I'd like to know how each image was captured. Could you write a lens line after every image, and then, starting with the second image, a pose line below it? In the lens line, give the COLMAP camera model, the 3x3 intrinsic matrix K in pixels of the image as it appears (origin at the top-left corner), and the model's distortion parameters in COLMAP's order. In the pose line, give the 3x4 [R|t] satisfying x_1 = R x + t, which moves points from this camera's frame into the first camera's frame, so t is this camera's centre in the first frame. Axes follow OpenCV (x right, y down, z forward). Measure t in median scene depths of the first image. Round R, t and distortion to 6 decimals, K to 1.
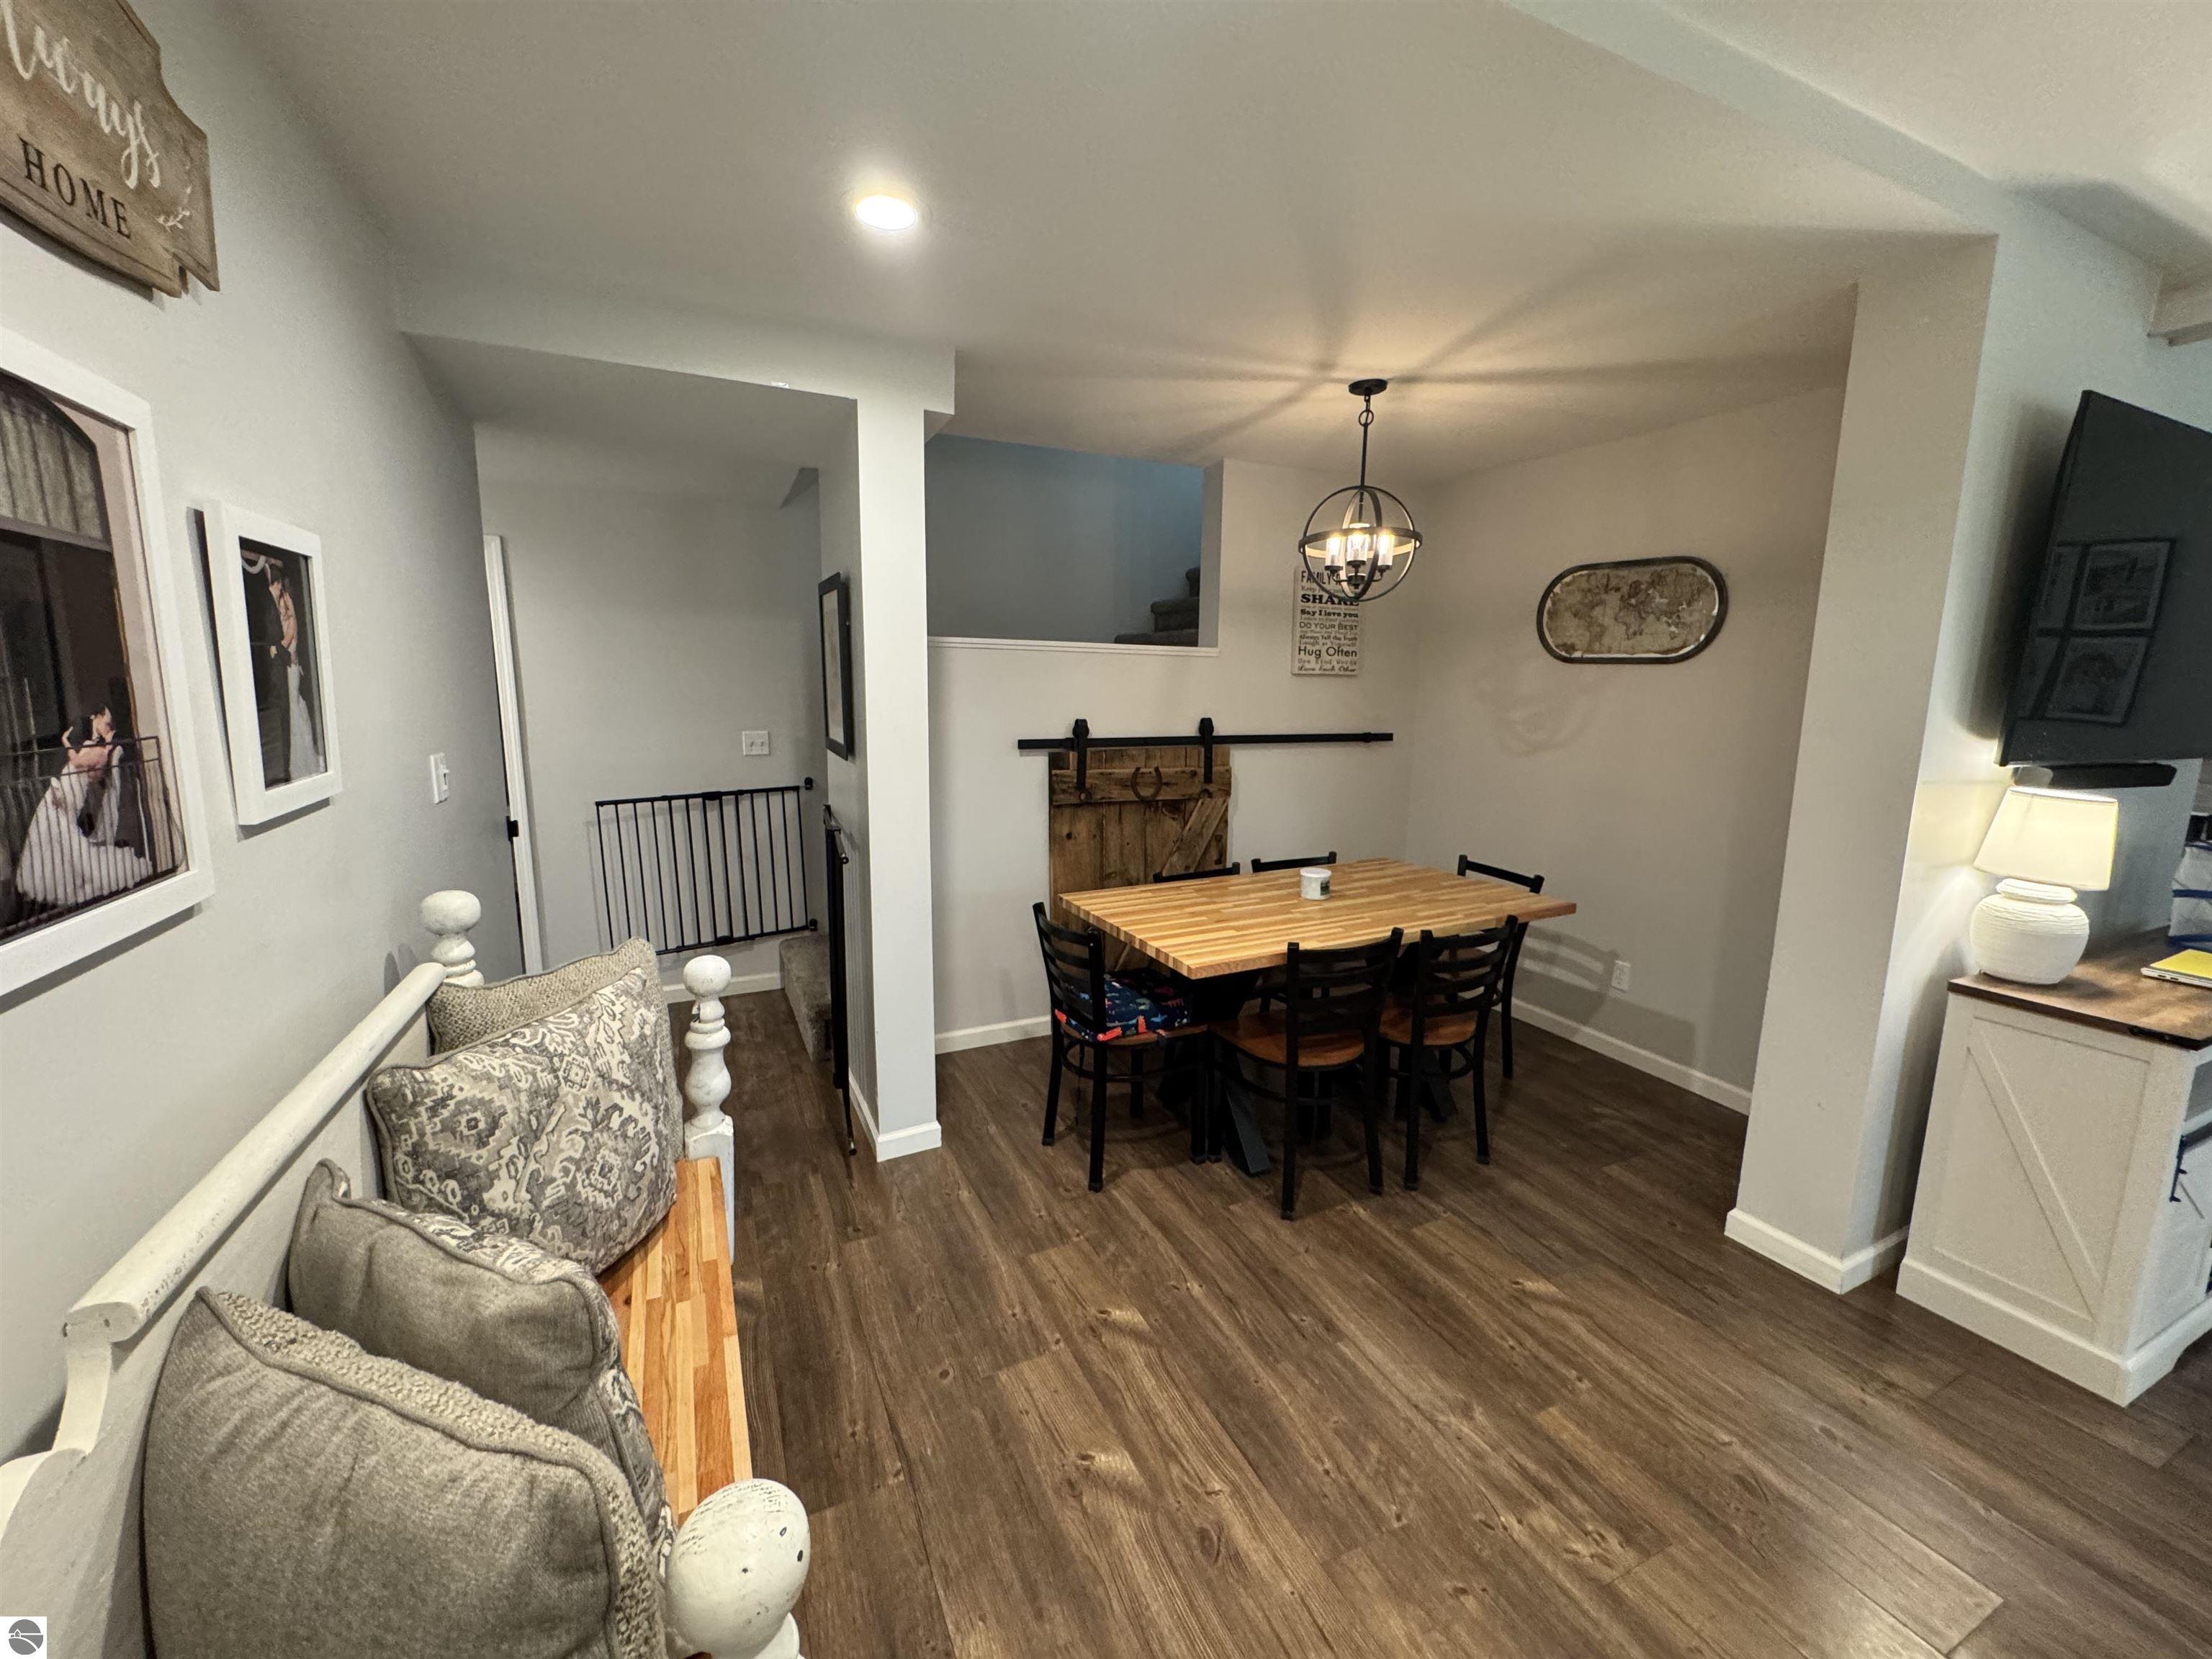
lens RADIAL K [[885.4, 0, 1109.8], [0, 885.4, 829.5], [0, 0, 1]] dist [0.000706, 0.000470]
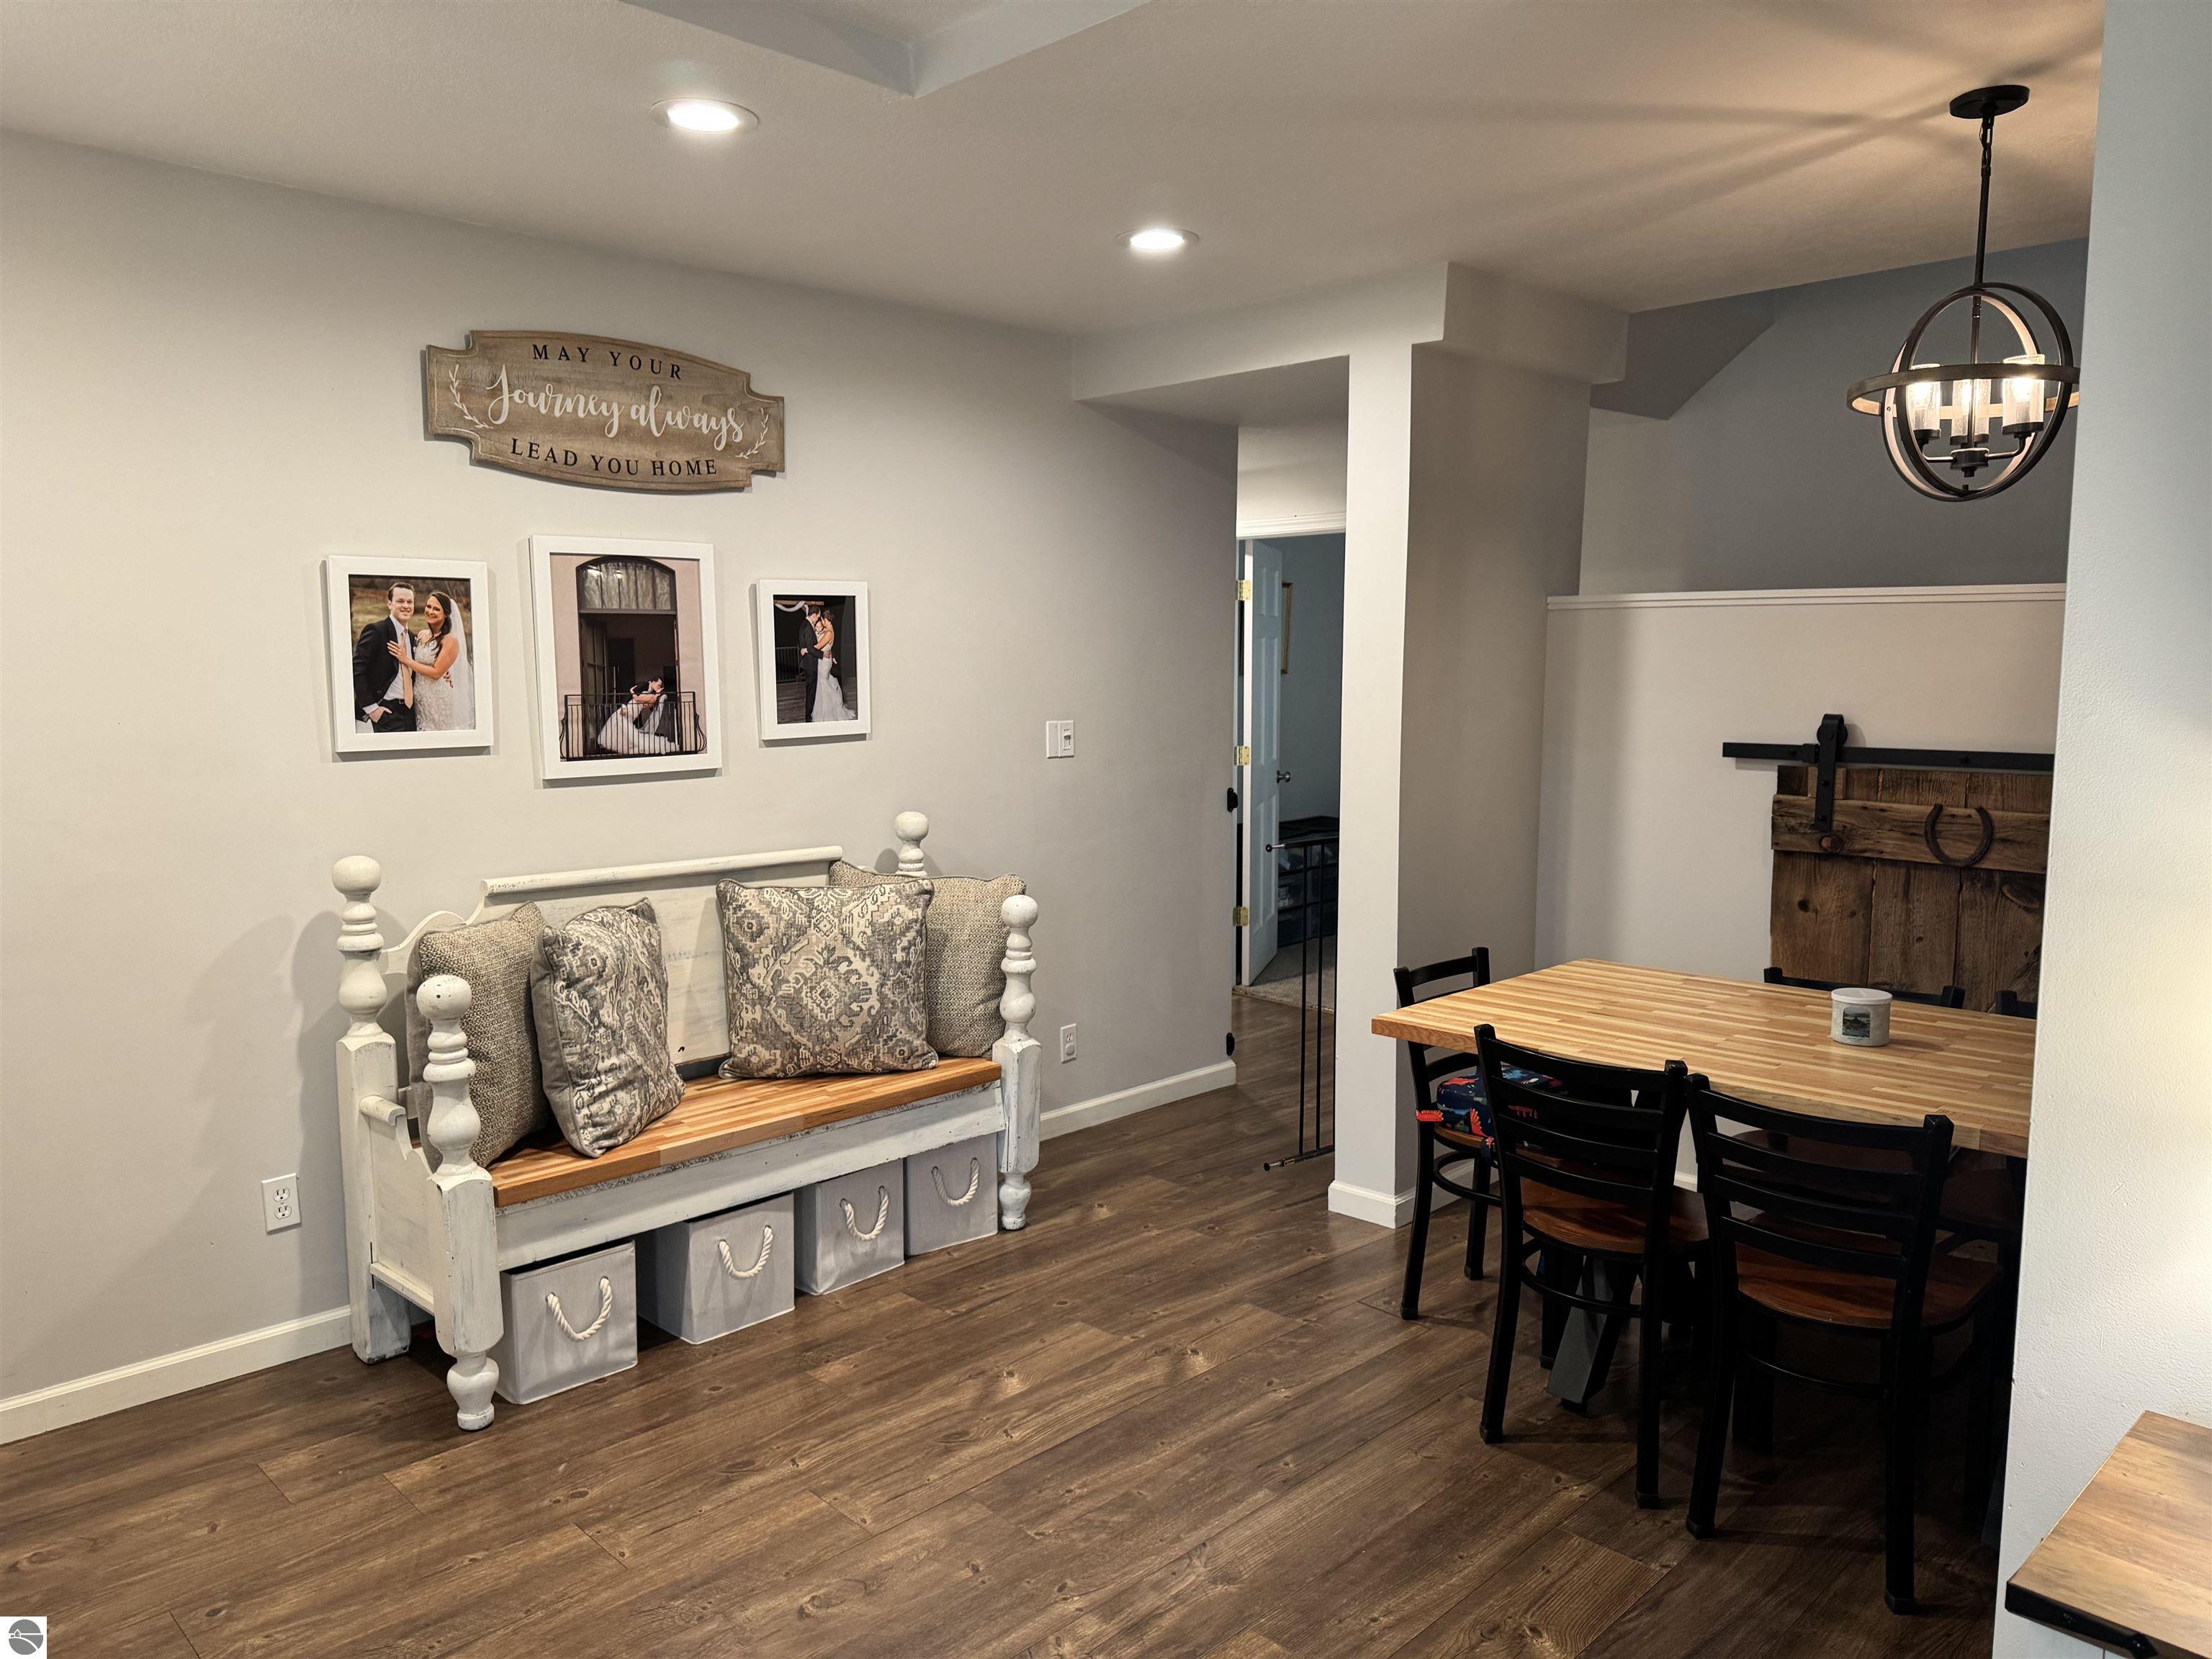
lens RADIAL K [[1570.1, 0, 1107.0], [0, 1570.1, 841.3], [0, 0, 1]] dist [0.040224, -0.005566]
pose [[0.330339, 0.101873, -0.938349, 1.226351], [-0.144114, 0.987945, 0.056523, -0.042682], [0.932795, 0.116558, 0.341038, 0.262501]]
